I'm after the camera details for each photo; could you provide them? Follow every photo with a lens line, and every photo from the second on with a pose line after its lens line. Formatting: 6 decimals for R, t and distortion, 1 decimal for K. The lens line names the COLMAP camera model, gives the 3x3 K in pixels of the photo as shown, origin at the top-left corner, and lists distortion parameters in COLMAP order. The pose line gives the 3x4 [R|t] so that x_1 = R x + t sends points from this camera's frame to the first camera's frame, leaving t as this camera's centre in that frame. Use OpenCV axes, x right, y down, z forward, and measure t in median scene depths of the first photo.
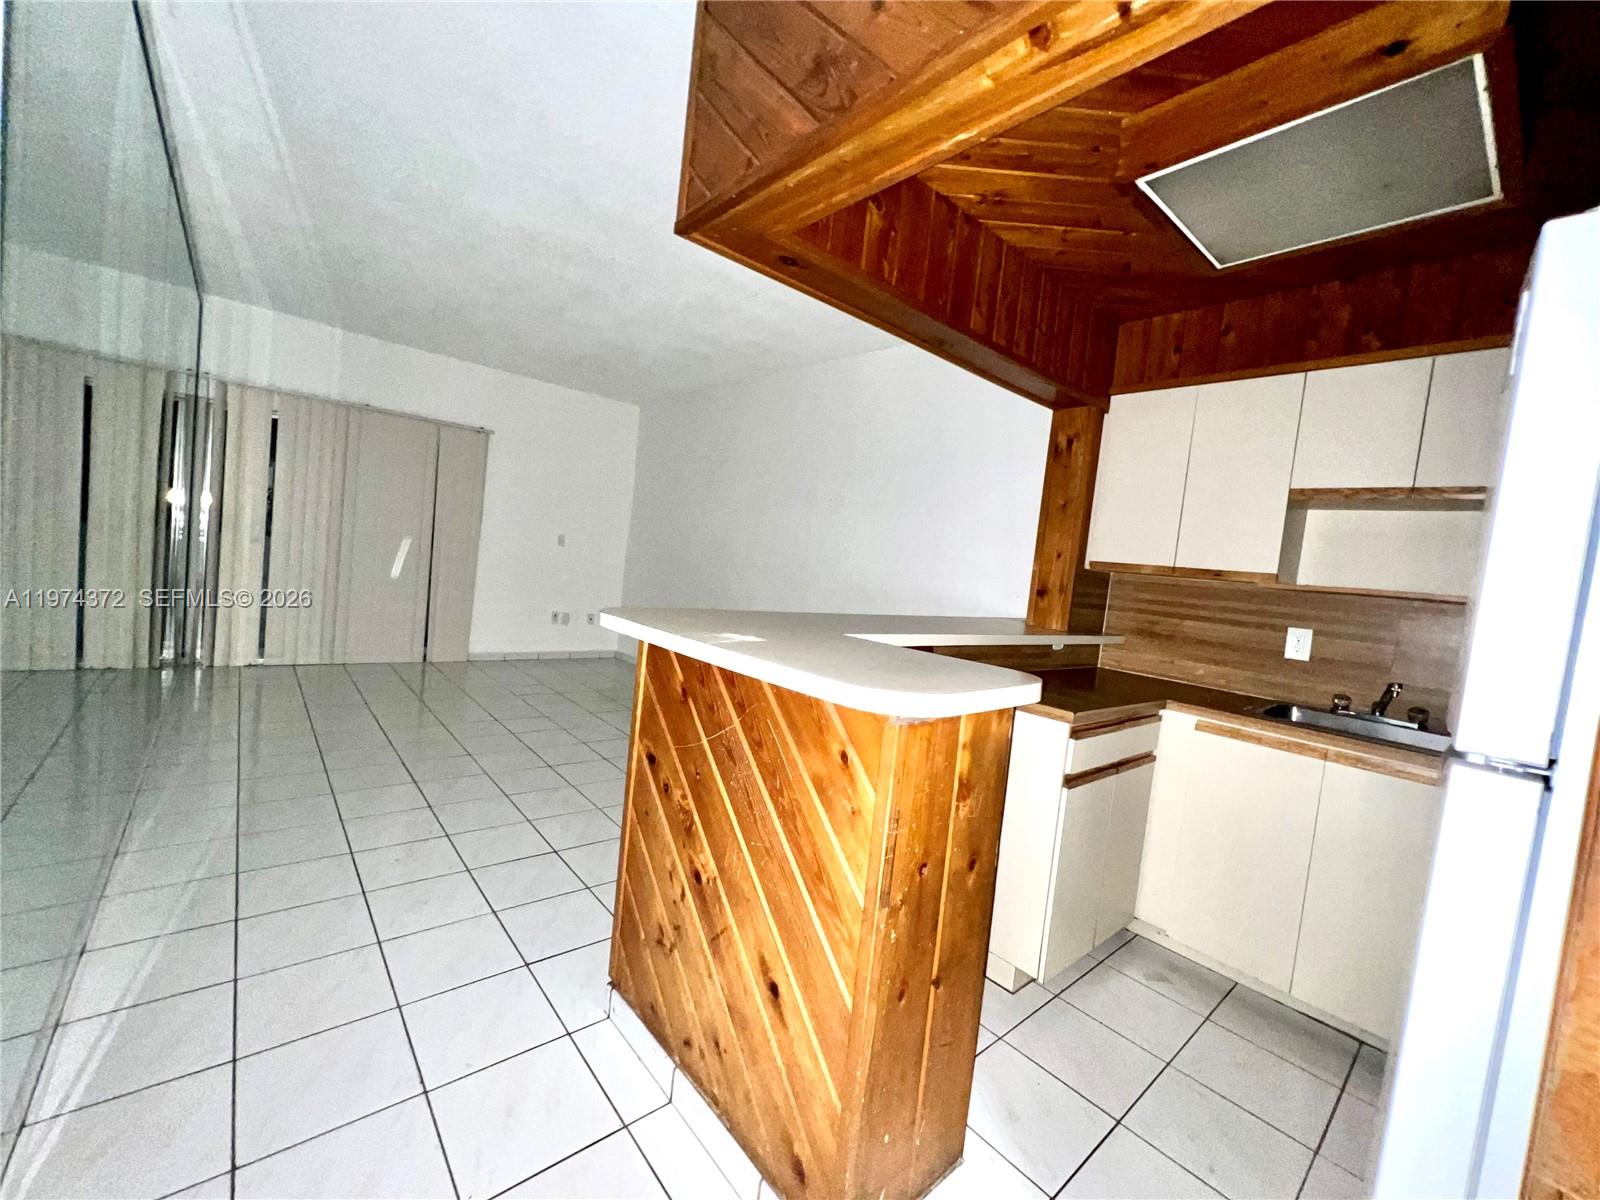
lens RADIAL K [[644.2, 0, 800.7], [0, 644.2, 597.7], [0, 0, 1]] dist [0.000549, 0.000349]
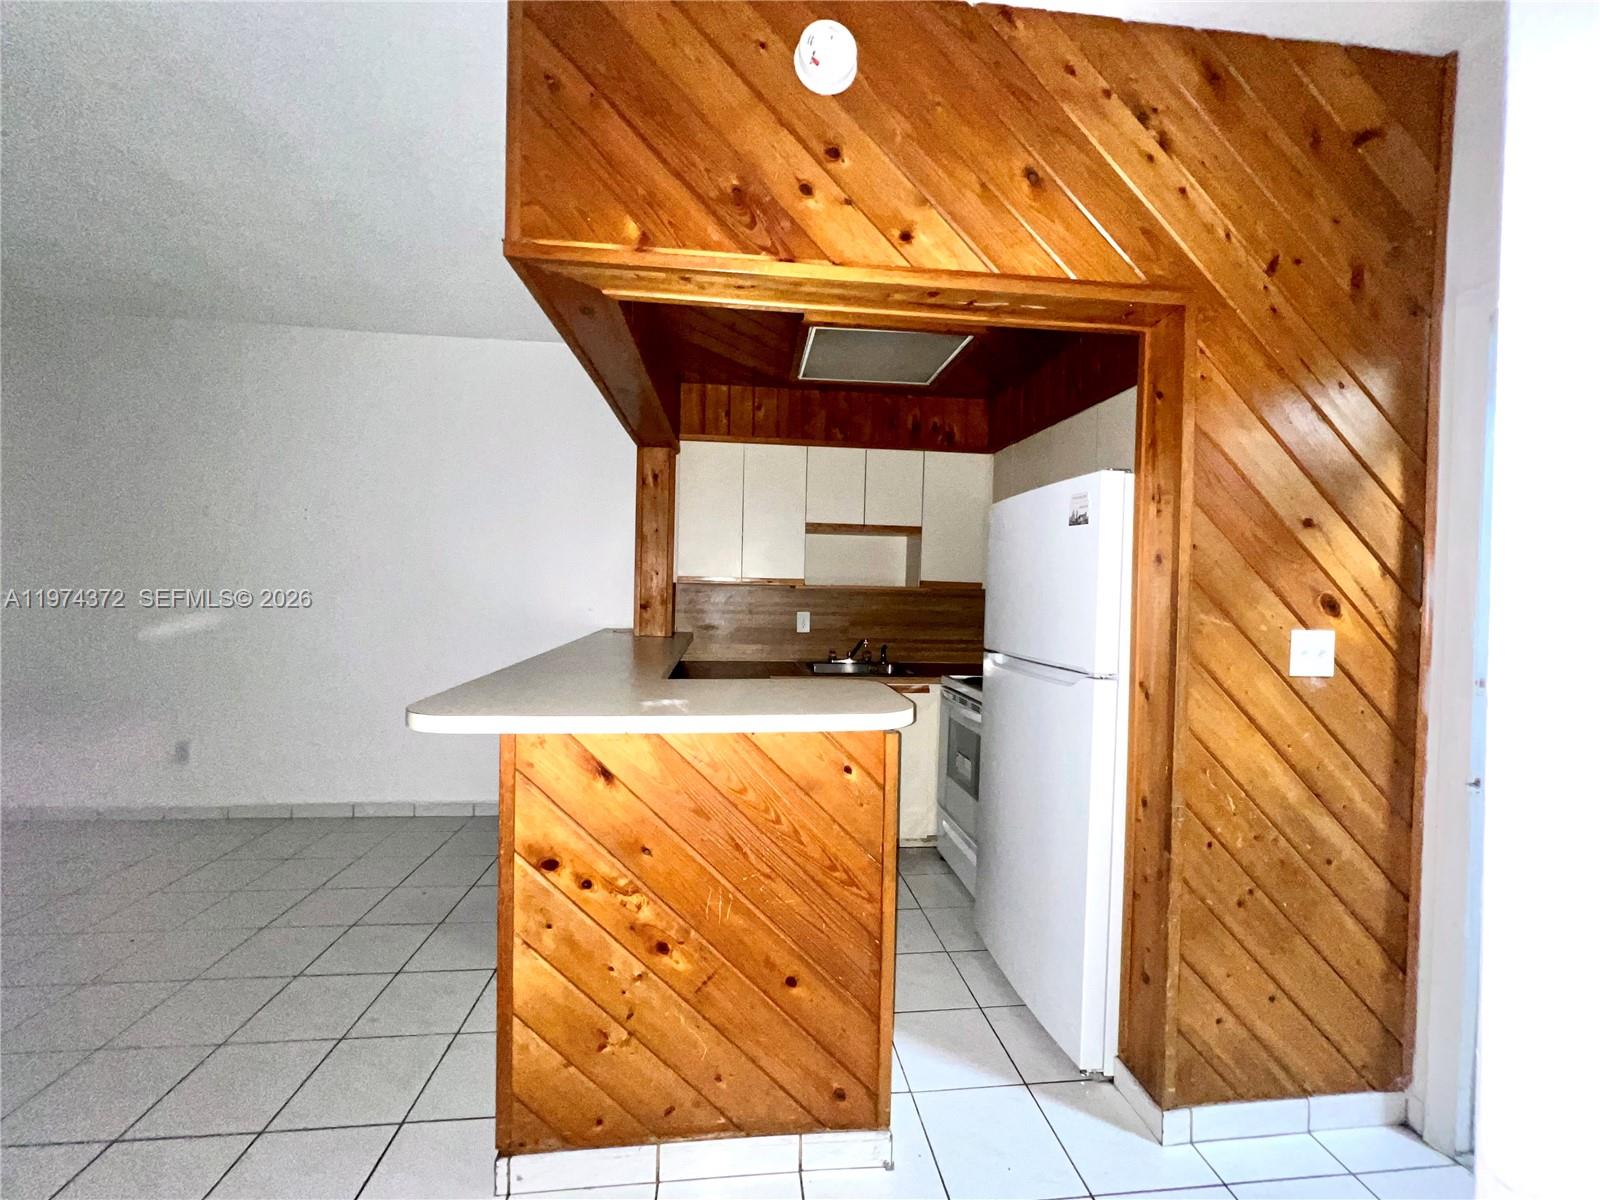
lens RADIAL K [[644.2, 0, 794.2], [0, 644.2, 600.3], [0, 0, 1]] dist [0.000549, 0.000349]
pose [[0.578593, -0.109178, 0.808276, -0.459700], [0.083389, 0.993726, 0.074535, -0.094159], [-0.811342, 0.024276, 0.584067, 0.130786]]
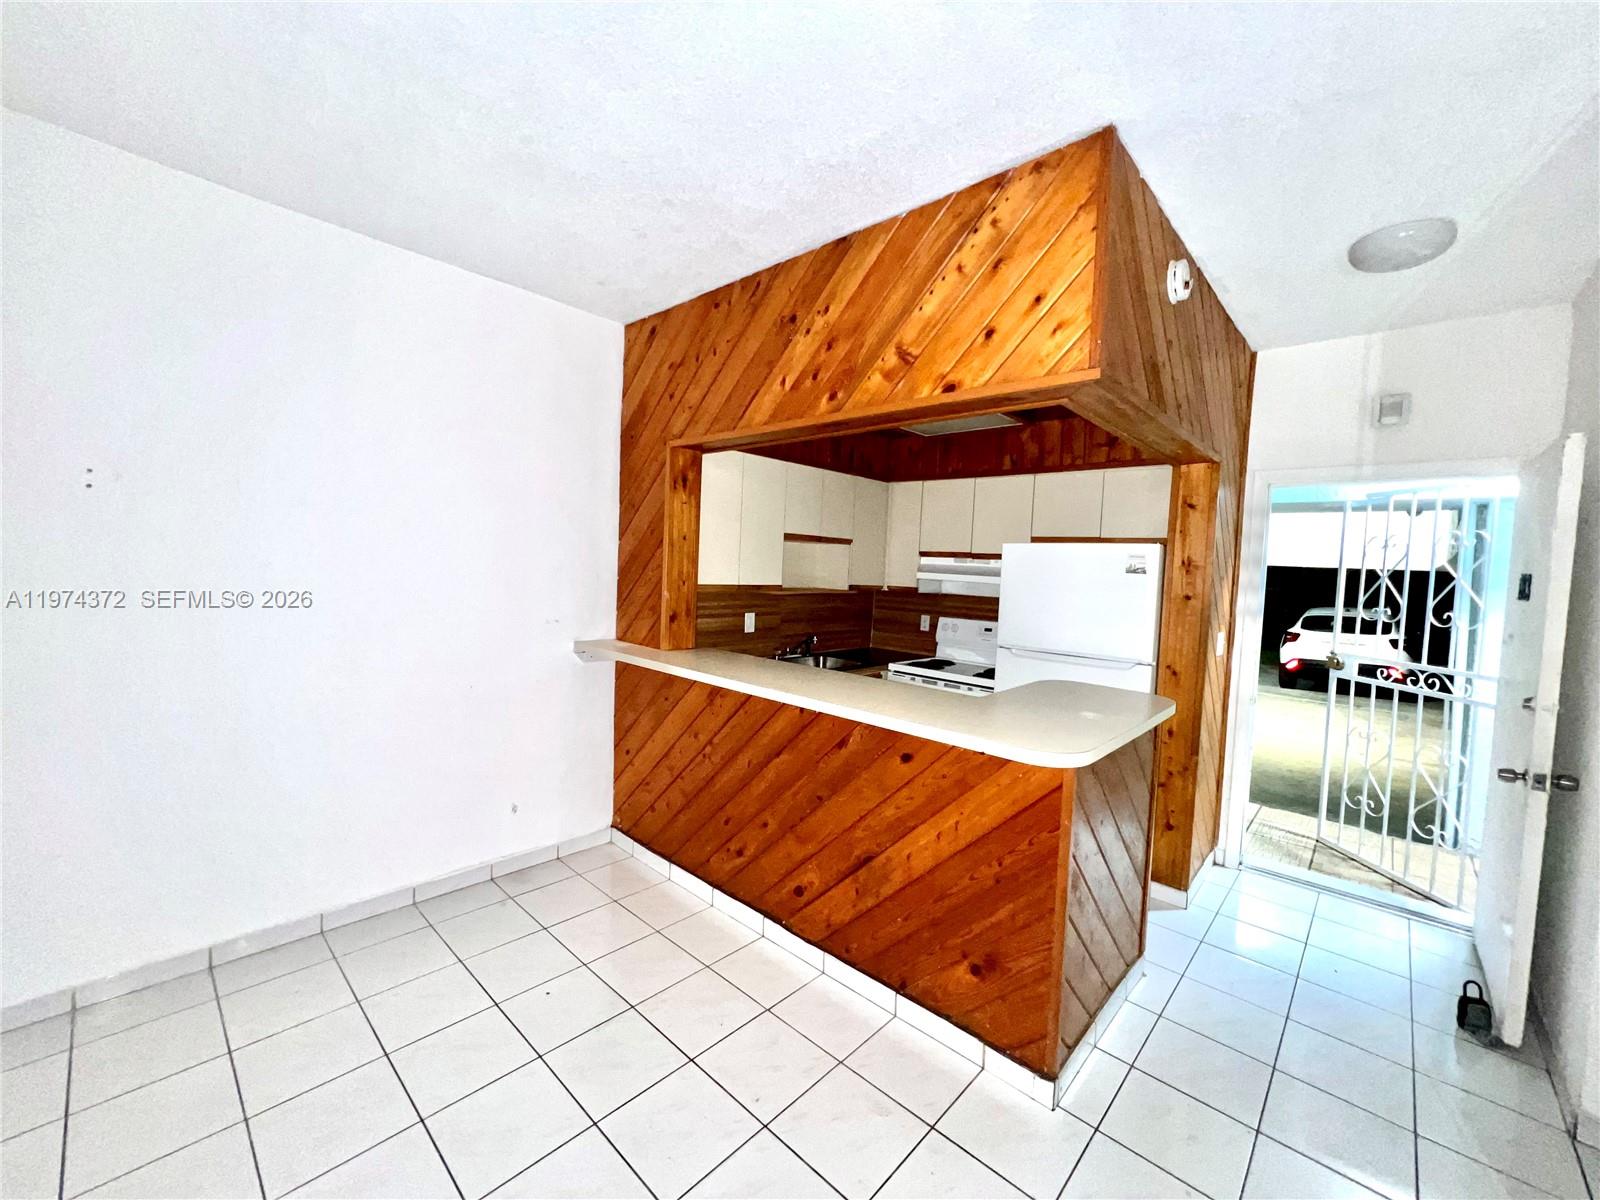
lens RADIAL K [[644.2, 0, 803.4], [0, 644.2, 597.2], [0, 0, 1]] dist [0.000549, 0.000349]
pose [[-0.106246, -0.157501, 0.981787, -0.798853], [-0.000941, 0.987391, 0.158298, -0.243369], [-0.994339, 0.015895, -0.105055, 1.034841]]
